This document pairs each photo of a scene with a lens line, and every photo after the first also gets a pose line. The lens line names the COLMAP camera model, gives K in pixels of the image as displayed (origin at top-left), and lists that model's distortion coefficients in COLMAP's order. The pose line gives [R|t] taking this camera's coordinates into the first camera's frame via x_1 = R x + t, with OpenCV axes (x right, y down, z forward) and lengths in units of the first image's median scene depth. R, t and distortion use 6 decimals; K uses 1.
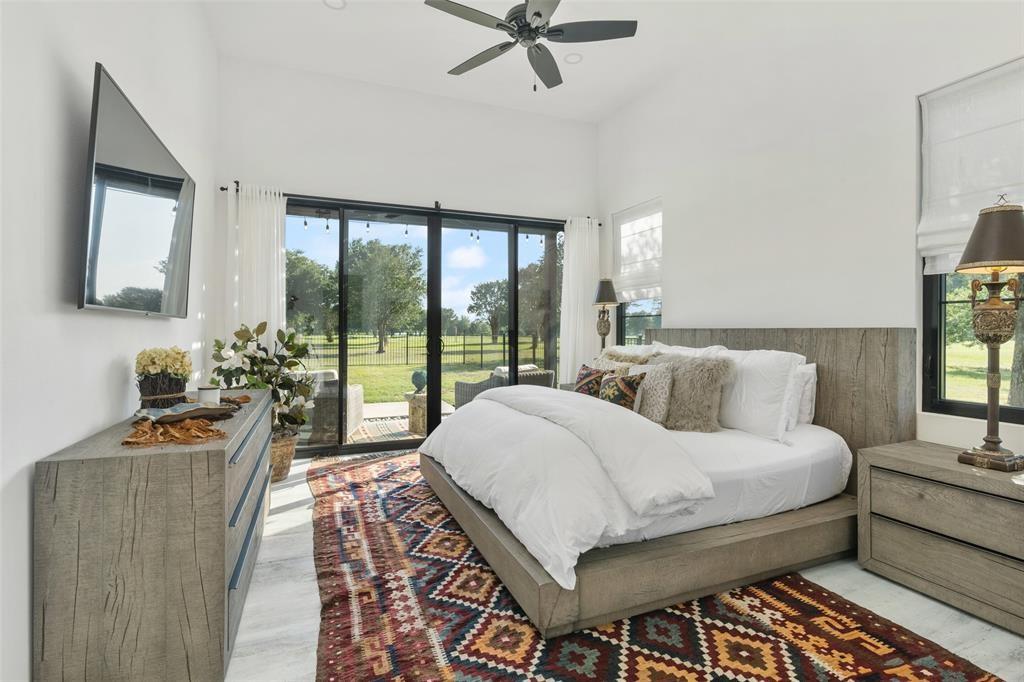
lens RADIAL K [[486.8, 0, 507.8], [0, 486.8, 334.2], [0, 0, 1]] dist [-0.011392, 0.001486]
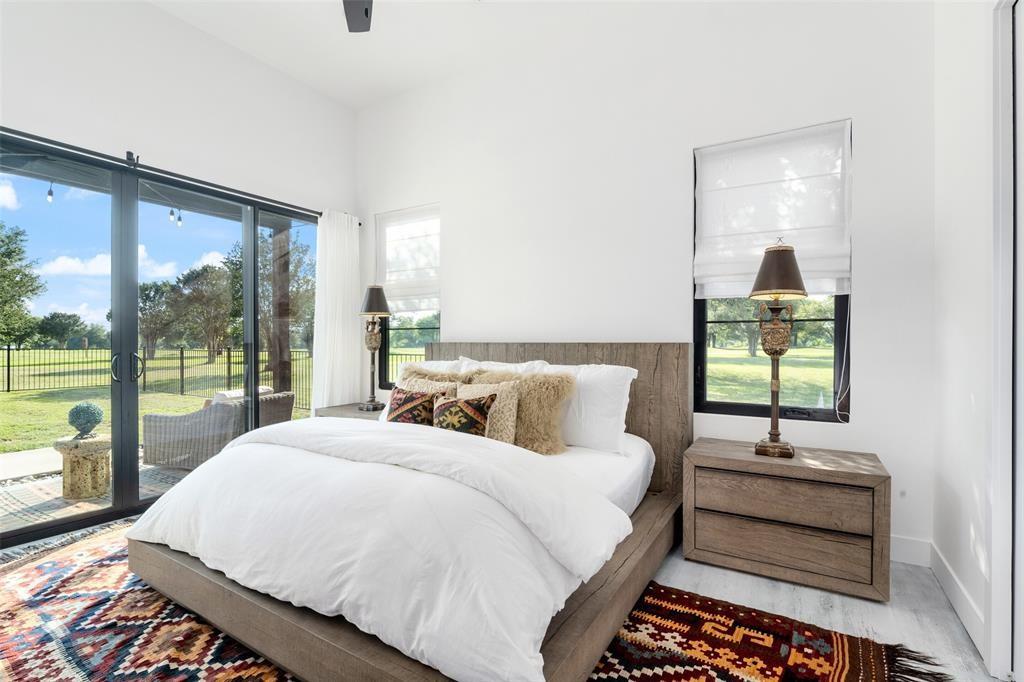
lens RADIAL K [[469.5, 0, 510.1], [0, 469.5, 350.0], [0, 0, 1]] dist [-0.011035, 0.000917]
pose [[0.805652, -0.006209, 0.592357, -0.190938], [0.002420, 0.999971, 0.007190, -0.005077], [-0.592385, -0.004359, 0.805643, 0.310886]]
